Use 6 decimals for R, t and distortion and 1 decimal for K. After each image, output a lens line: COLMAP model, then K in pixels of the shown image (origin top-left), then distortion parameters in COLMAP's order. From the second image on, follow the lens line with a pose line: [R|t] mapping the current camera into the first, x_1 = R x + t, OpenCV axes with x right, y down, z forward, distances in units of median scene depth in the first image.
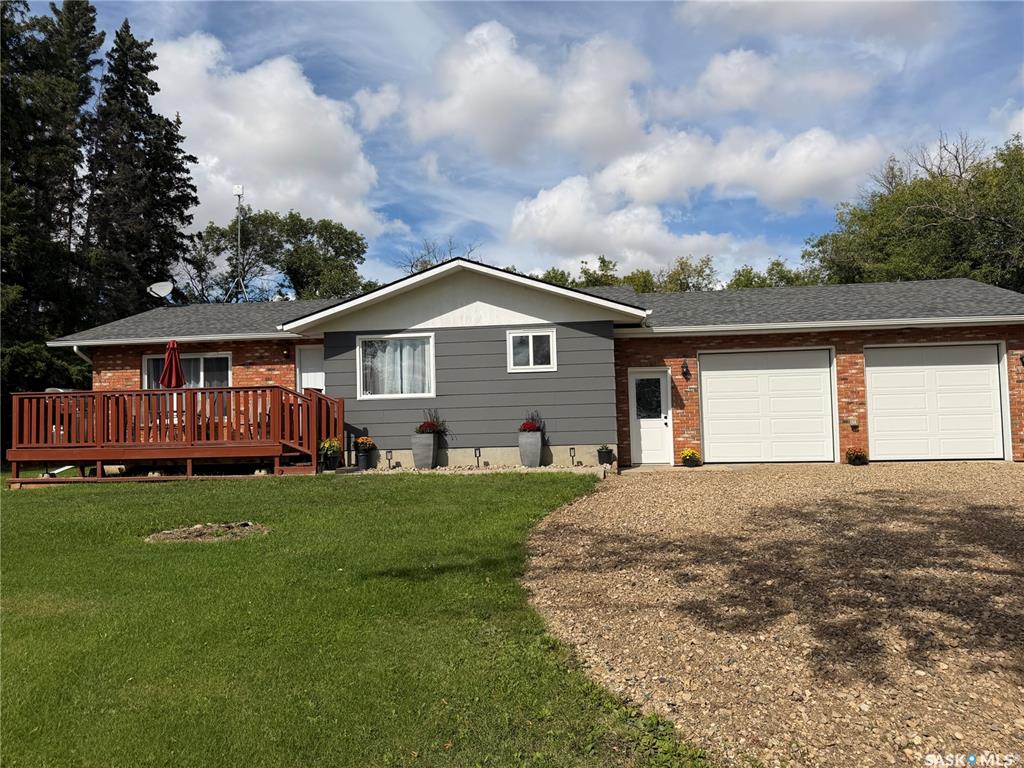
lens RADIAL K [[721.5, 0, 512.0], [0, 721.5, 384.0], [0, 0, 1]] dist [0.036277, -0.062111]
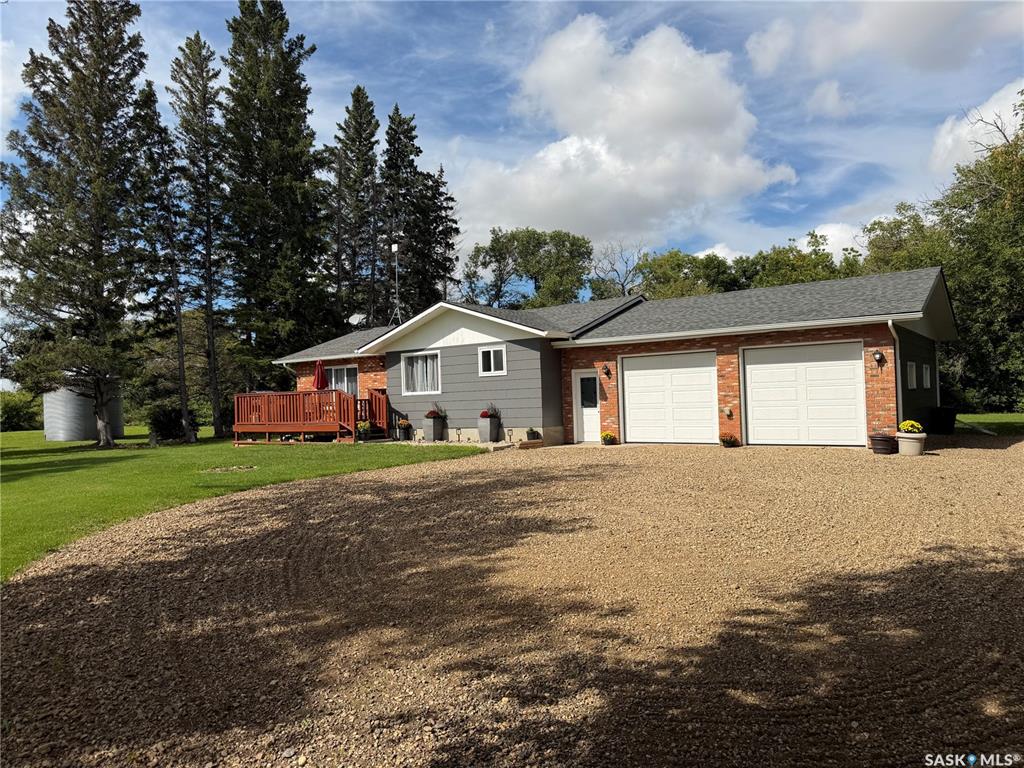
lens RADIAL K [[721.5, 0, 512.0], [0, 721.5, 384.0], [0, 0, 1]] dist [0.036277, -0.062111]
pose [[0.873181, -0.014387, -0.487184, 0.730065], [0.032254, 0.999079, 0.028305, -0.038433], [0.486328, -0.040429, 0.872840, -0.221213]]
